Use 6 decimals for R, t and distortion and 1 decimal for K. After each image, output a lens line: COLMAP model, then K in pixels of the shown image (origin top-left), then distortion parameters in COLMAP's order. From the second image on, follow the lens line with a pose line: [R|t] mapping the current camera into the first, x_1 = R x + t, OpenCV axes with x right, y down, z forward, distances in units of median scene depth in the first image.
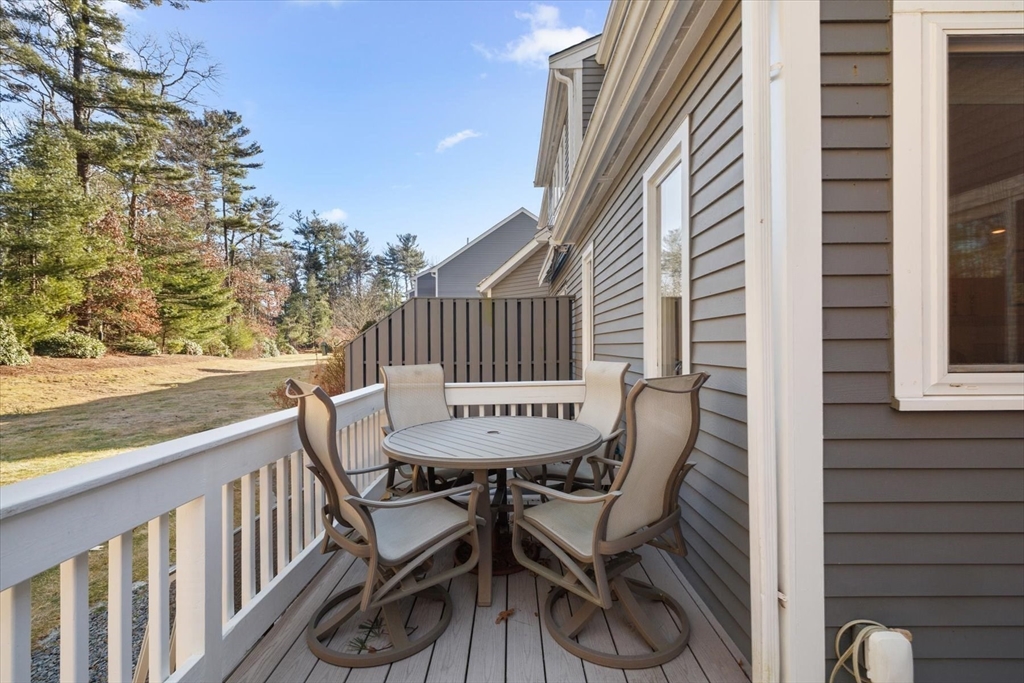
lens RADIAL K [[436.9, 0, 512.8], [0, 436.9, 344.5], [0, 0, 1]] dist [0.002035, 0.001417]
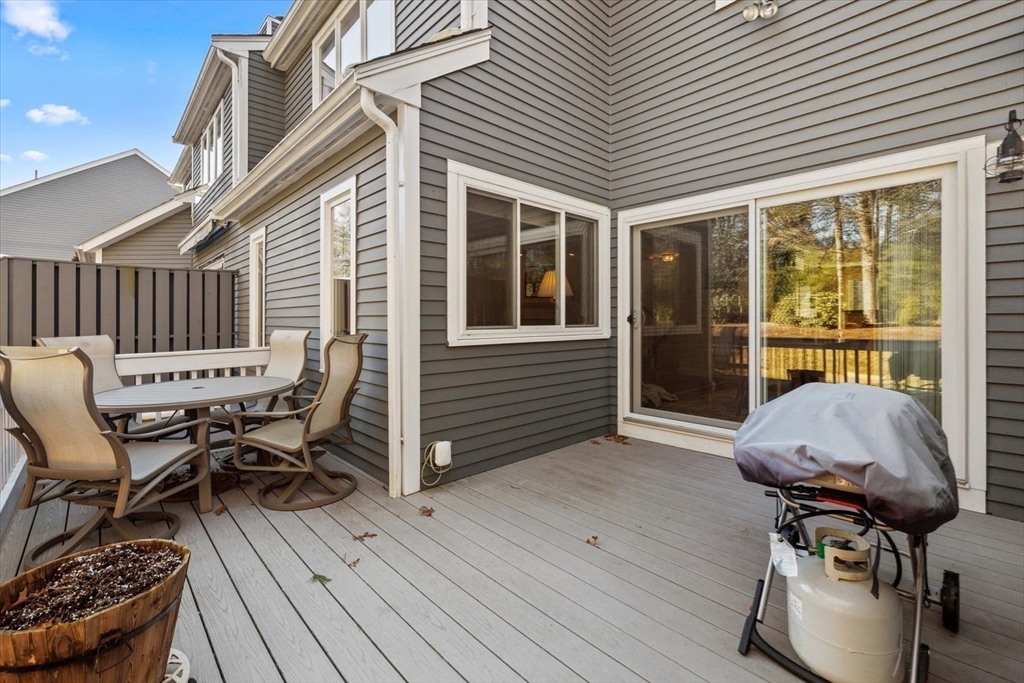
lens RADIAL K [[436.9, 0, 508.2], [0, 436.9, 319.2], [0, 0, 1]] dist [0.002035, 0.001417]
pose [[0.727322, 0.005244, 0.686276, -0.296186], [-0.004330, 0.999986, -0.003053, 0.009279], [-0.686282, -0.000751, 0.727335, -0.565843]]
